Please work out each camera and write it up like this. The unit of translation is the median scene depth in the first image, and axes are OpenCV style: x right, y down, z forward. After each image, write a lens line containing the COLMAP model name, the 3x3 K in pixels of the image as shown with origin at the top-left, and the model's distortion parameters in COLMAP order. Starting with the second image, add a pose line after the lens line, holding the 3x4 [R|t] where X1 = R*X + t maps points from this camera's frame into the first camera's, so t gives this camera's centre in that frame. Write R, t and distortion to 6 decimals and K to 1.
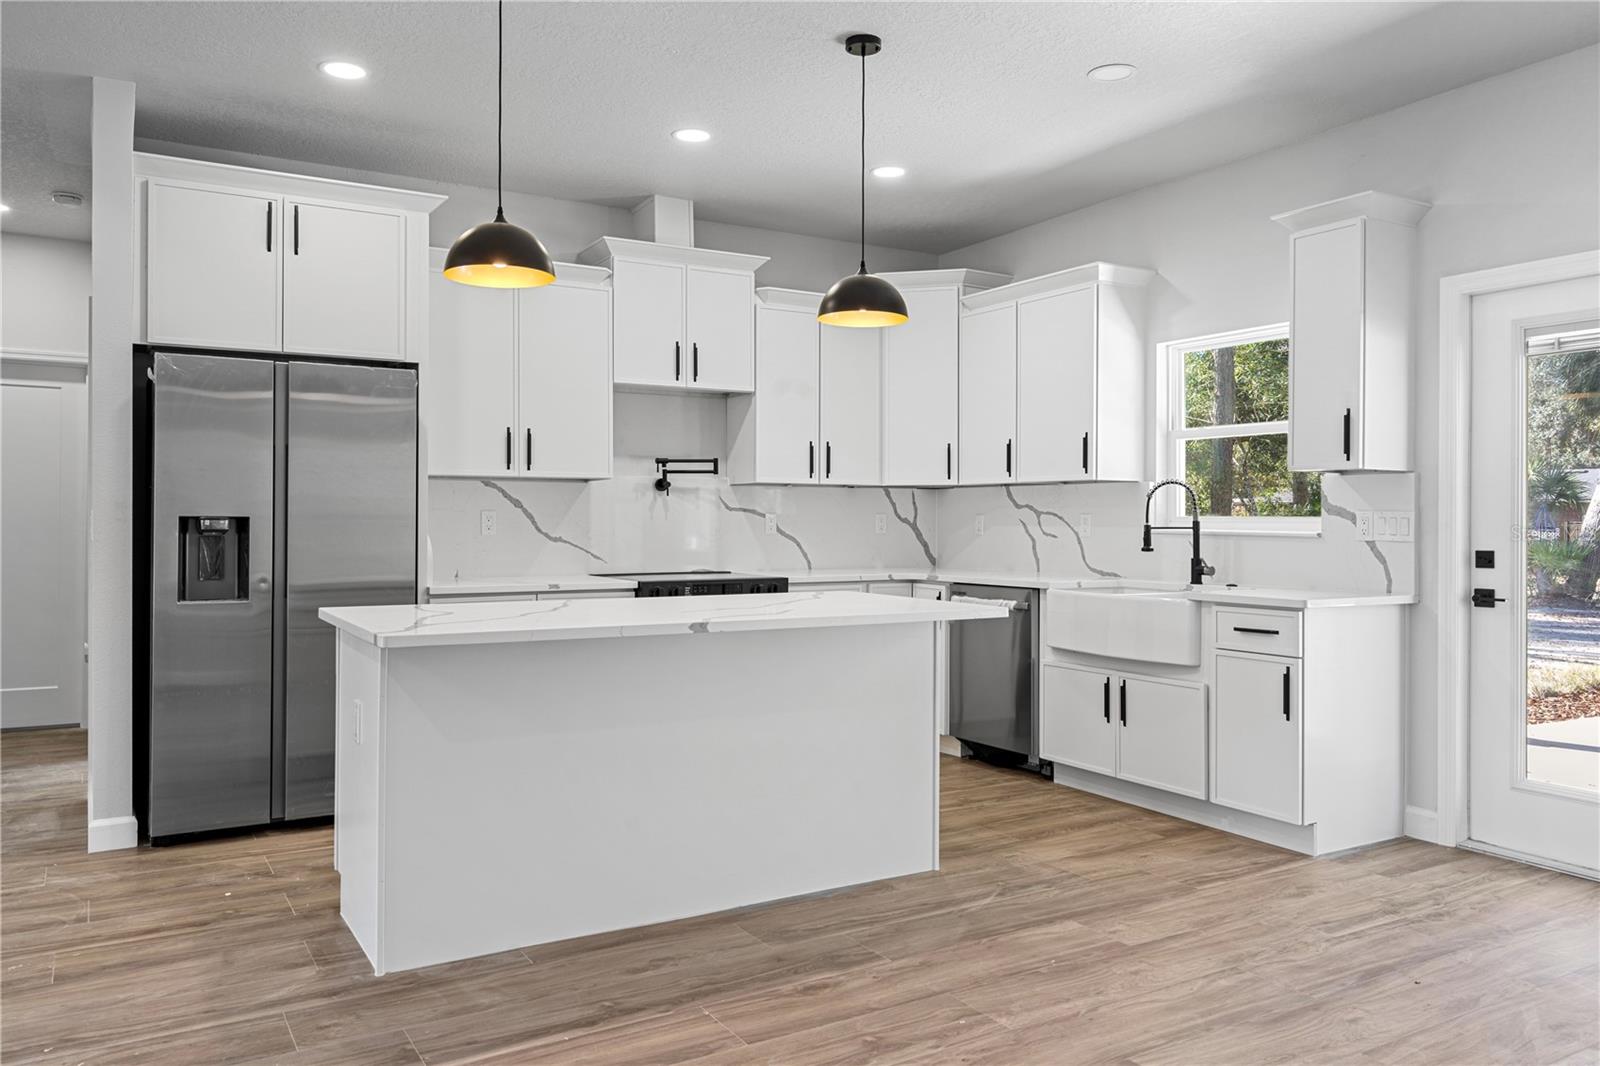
lens RADIAL K [[1141.9, 0, 824.9], [0, 1141.9, 517.8], [0, 0, 1]] dist [0.008936, -0.011237]
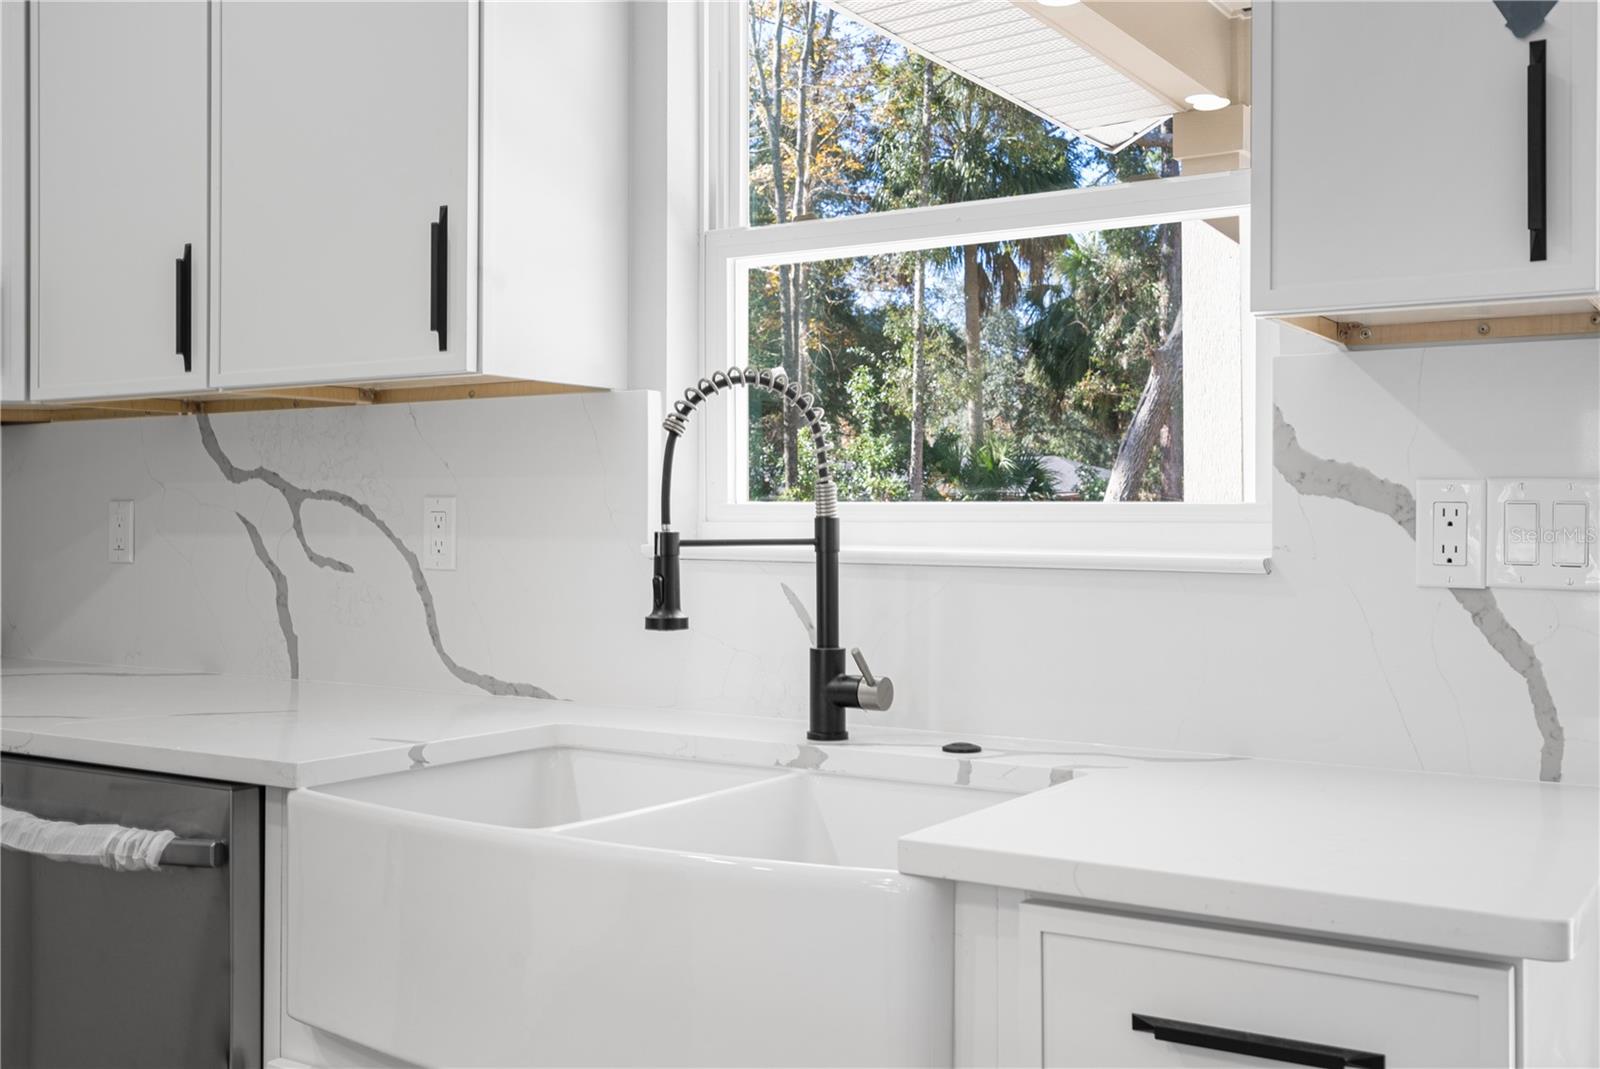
lens RADIAL K [[1599.1, 0, 775.6], [0, 1599.1, 512.5], [0, 0, 1]] dist [0.004764, 0.000000]
pose [[0.908577, -0.000987, 0.417717, 0.157972], [0.001769, 0.999997, -0.001485, 0.002245], [-0.417715, 0.002088, 0.908576, 0.691854]]
